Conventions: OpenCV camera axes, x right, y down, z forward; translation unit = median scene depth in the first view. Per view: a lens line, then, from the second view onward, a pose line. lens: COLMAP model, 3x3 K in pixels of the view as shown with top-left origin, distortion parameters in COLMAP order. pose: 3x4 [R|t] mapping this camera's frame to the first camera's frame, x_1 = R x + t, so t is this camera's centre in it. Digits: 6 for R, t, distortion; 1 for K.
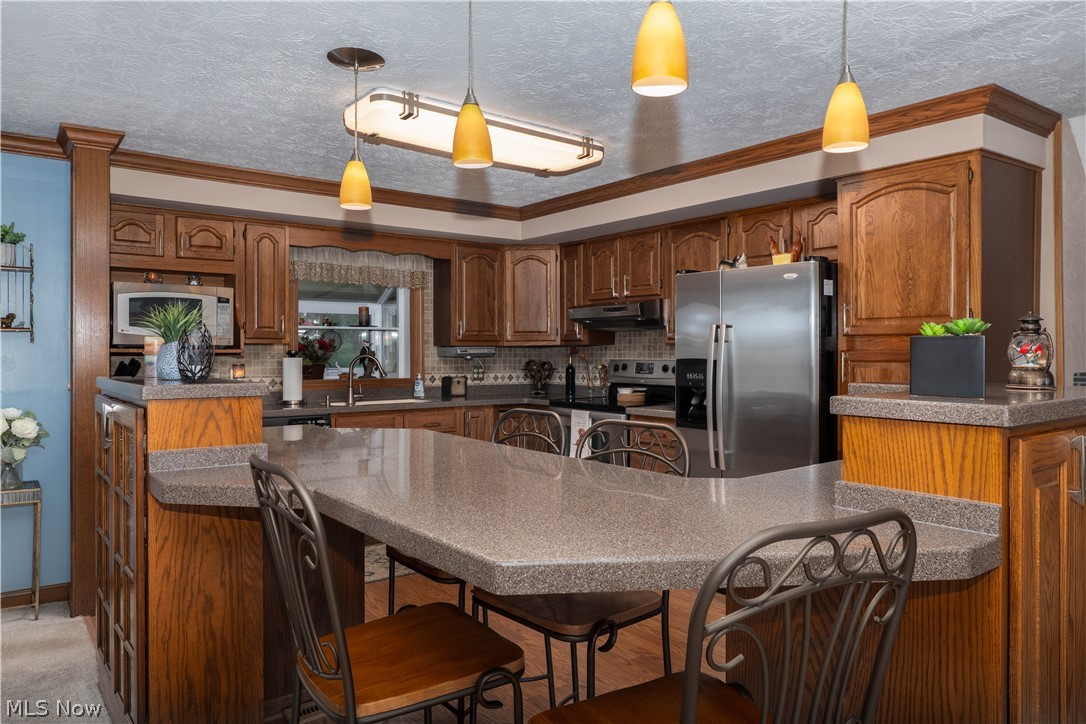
lens RADIAL K [[740.3, 0, 544.2], [0, 740.3, 353.6], [0, 0, 1]] dist [-0.001648, -0.001369]
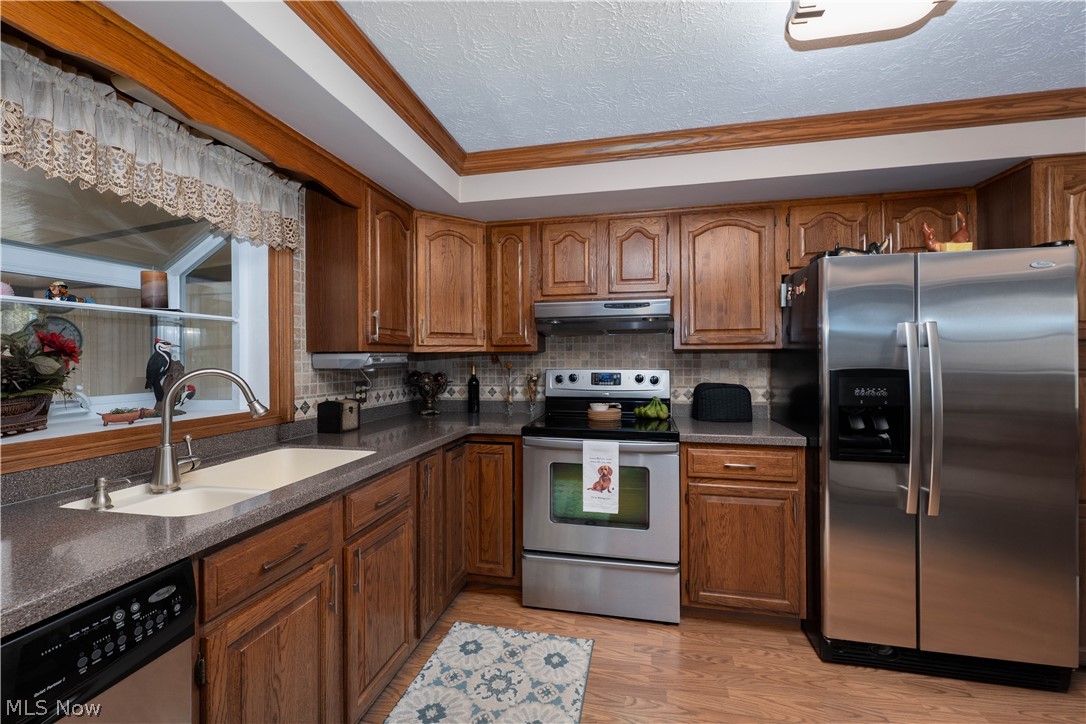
lens RADIAL K [[449.1, 0, 545.7], [0, 449.1, 361.0], [0, 0, 1]] dist [0.002716, 0.000310]
pose [[0.763949, -0.005878, 0.645249, -0.236475], [0.005614, 0.999981, 0.002461, -0.002607], [-0.645252, 0.001742, 0.763968, 0.598015]]
